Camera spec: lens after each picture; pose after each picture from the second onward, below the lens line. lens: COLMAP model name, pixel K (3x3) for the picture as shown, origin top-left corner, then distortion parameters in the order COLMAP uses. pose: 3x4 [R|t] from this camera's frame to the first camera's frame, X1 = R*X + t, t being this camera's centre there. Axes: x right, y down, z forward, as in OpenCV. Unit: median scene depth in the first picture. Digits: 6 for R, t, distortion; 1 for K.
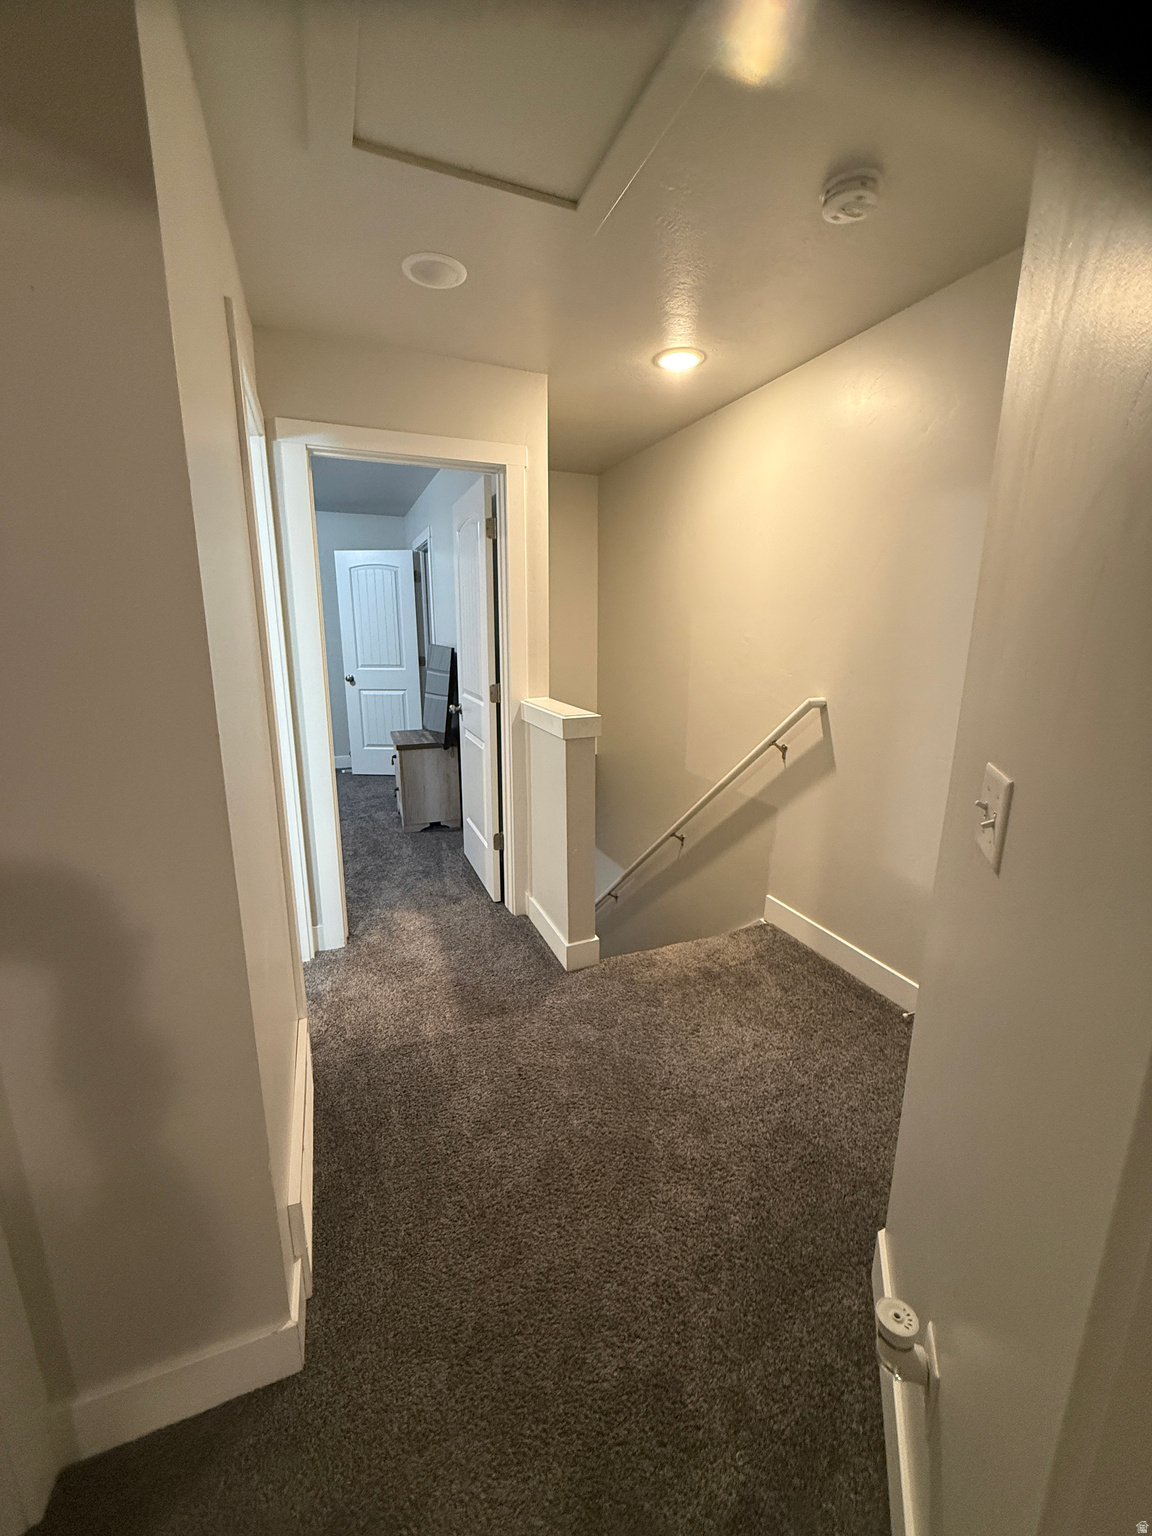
lens RADIAL K [[609.4, 0, 579.2], [0, 609.4, 766.0], [0, 0, 1]] dist [0.000049, -0.000065]
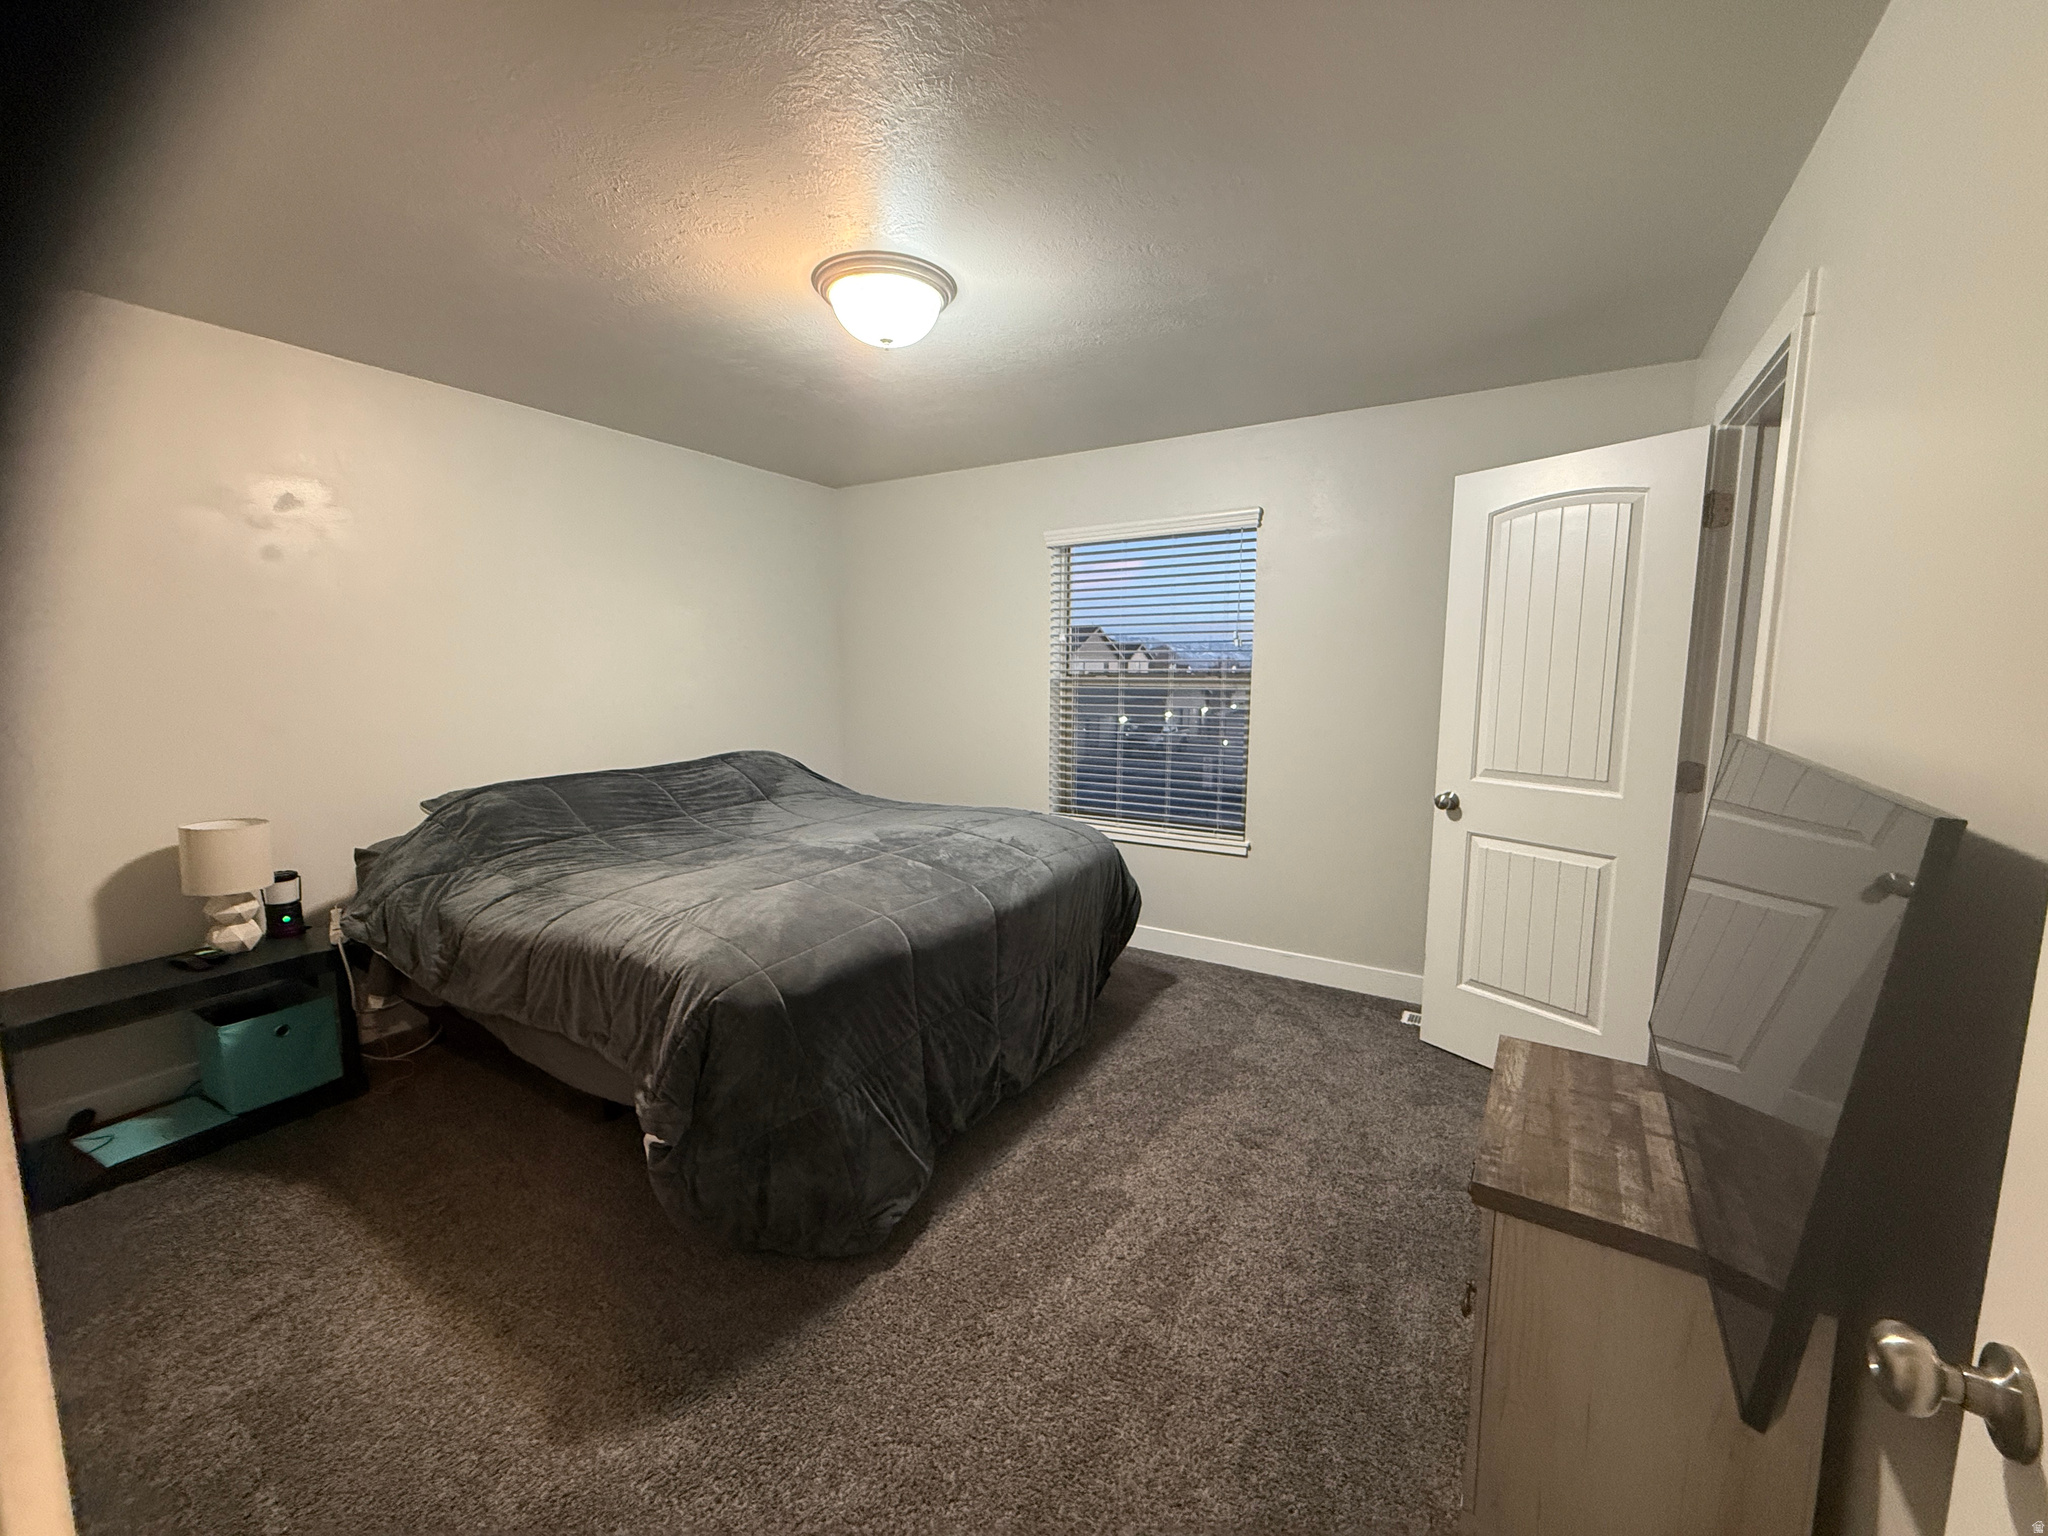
lens RADIAL K [[812.5, 0, 1025.9], [0, 812.5, 772.4], [0, 0, 1]] dist [0.000049, -0.000065]
pose [[0.585328, 0.099225, -0.804702, -0.124123], [-0.174974, 0.984555, -0.005872, -0.113052], [0.791691, 0.144239, 0.593650, 0.488542]]
